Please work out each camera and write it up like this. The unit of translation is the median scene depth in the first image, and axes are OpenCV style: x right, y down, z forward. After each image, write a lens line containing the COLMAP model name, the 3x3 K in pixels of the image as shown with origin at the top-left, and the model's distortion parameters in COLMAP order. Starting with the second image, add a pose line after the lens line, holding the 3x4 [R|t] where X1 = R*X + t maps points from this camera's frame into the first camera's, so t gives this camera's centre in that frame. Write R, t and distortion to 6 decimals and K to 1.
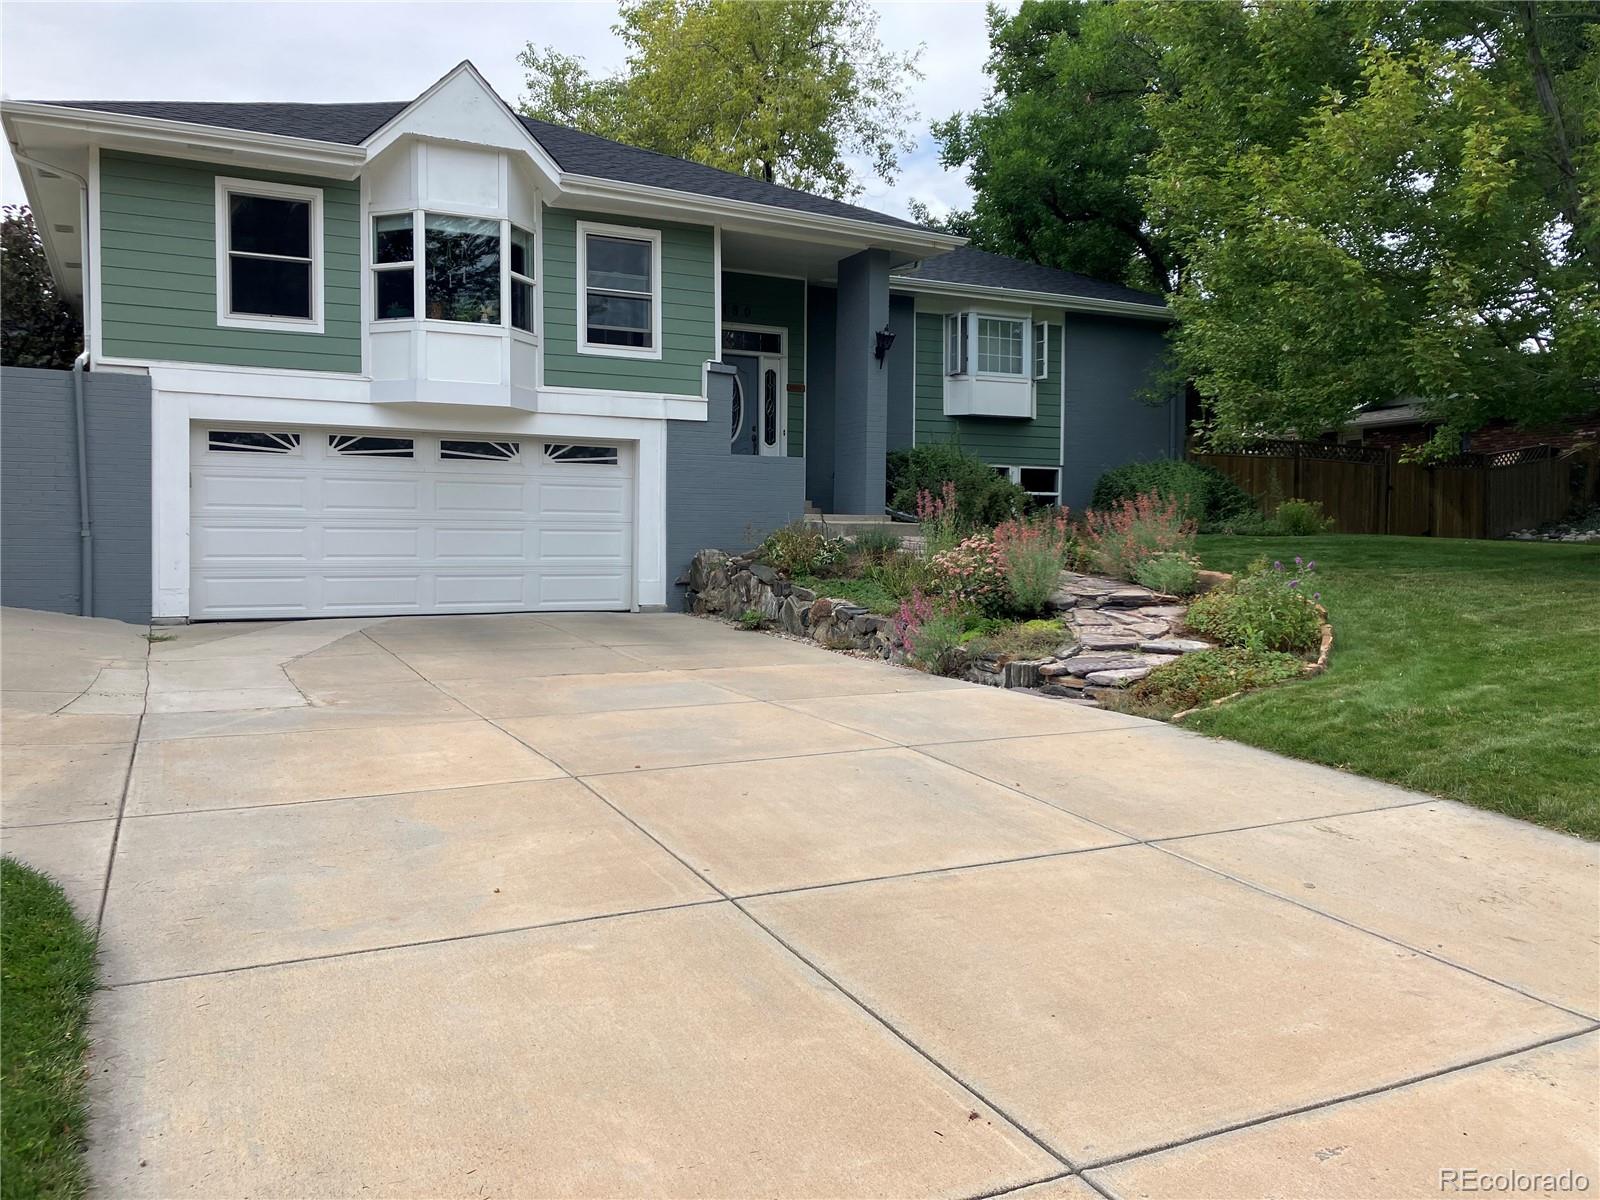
lens RADIAL K [[1258.0, 0, 800.0], [0, 1258.0, 600.0], [0, 0, 1]] dist [0.088598, -0.162713]
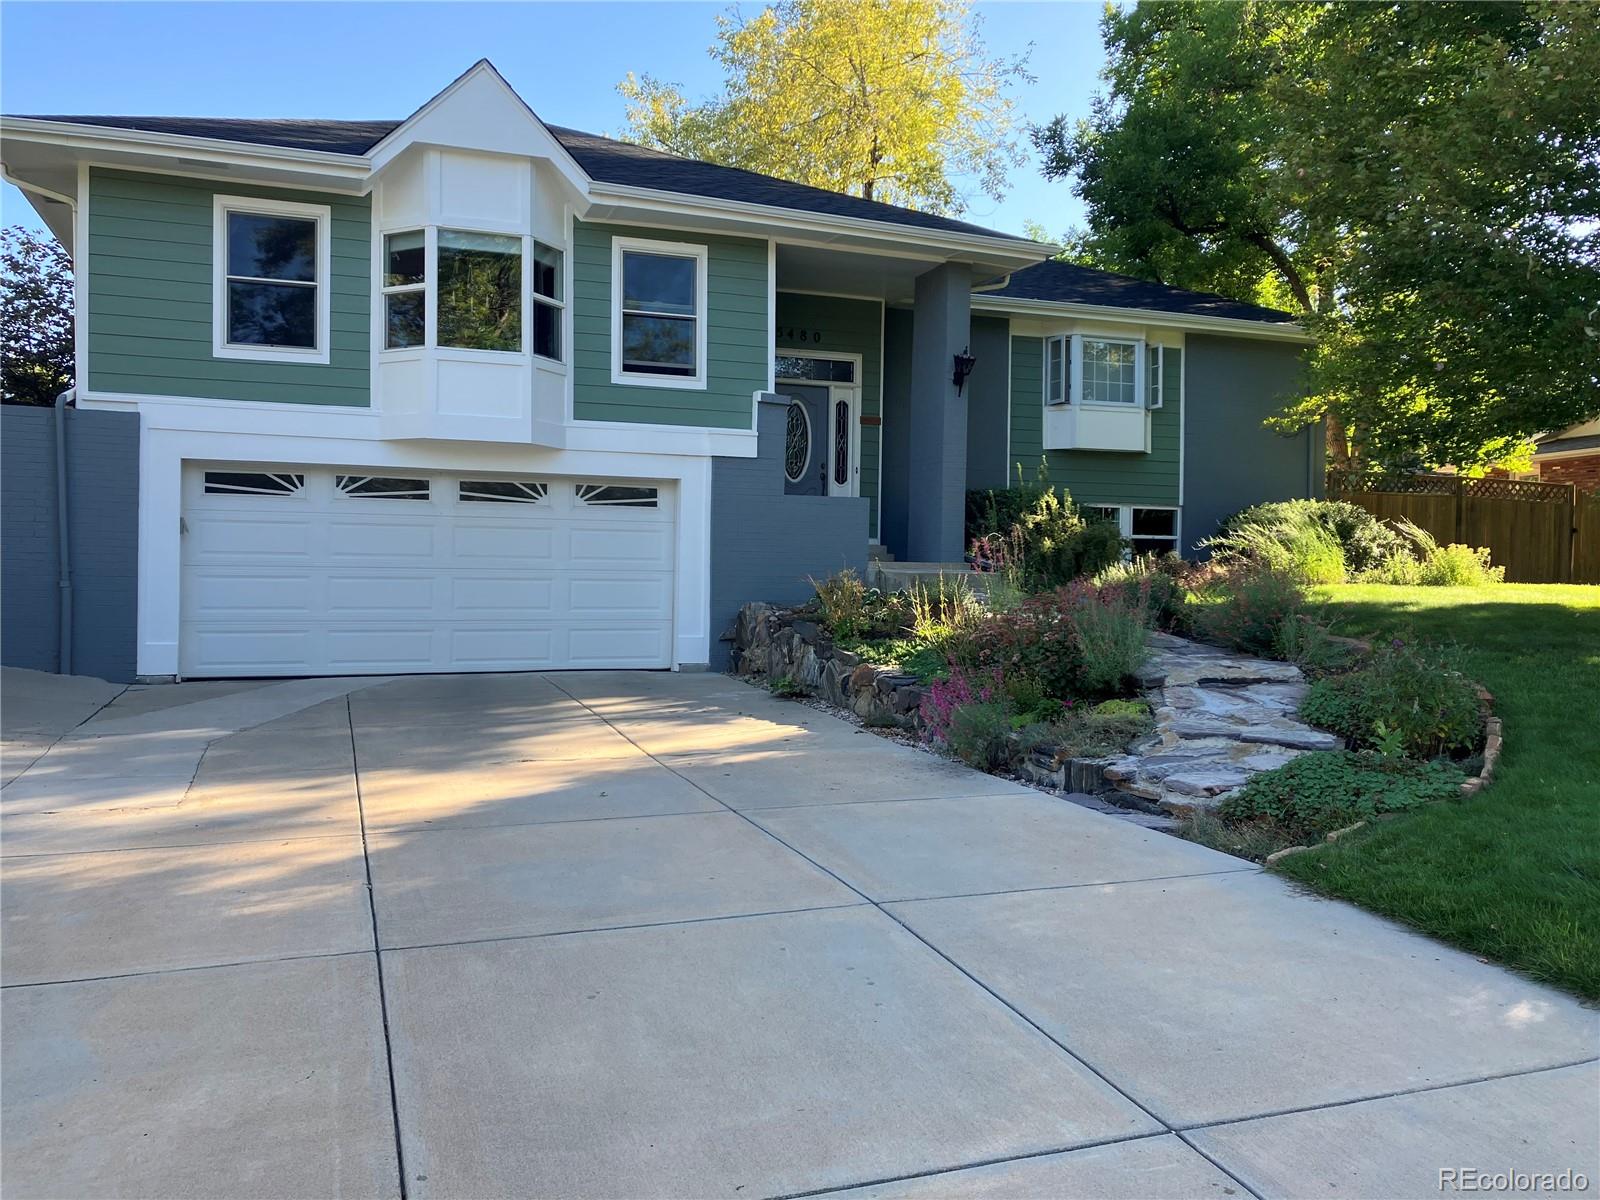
lens RADIAL K [[1258.0, 0, 800.0], [0, 1258.0, 600.0], [0, 0, 1]] dist [0.088598, -0.162713]
pose [[0.993902, 0.005681, -0.110119, 0.057545], [-0.009068, 0.999500, -0.030281, -0.015896], [0.109892, 0.031095, 0.993457, 0.132917]]
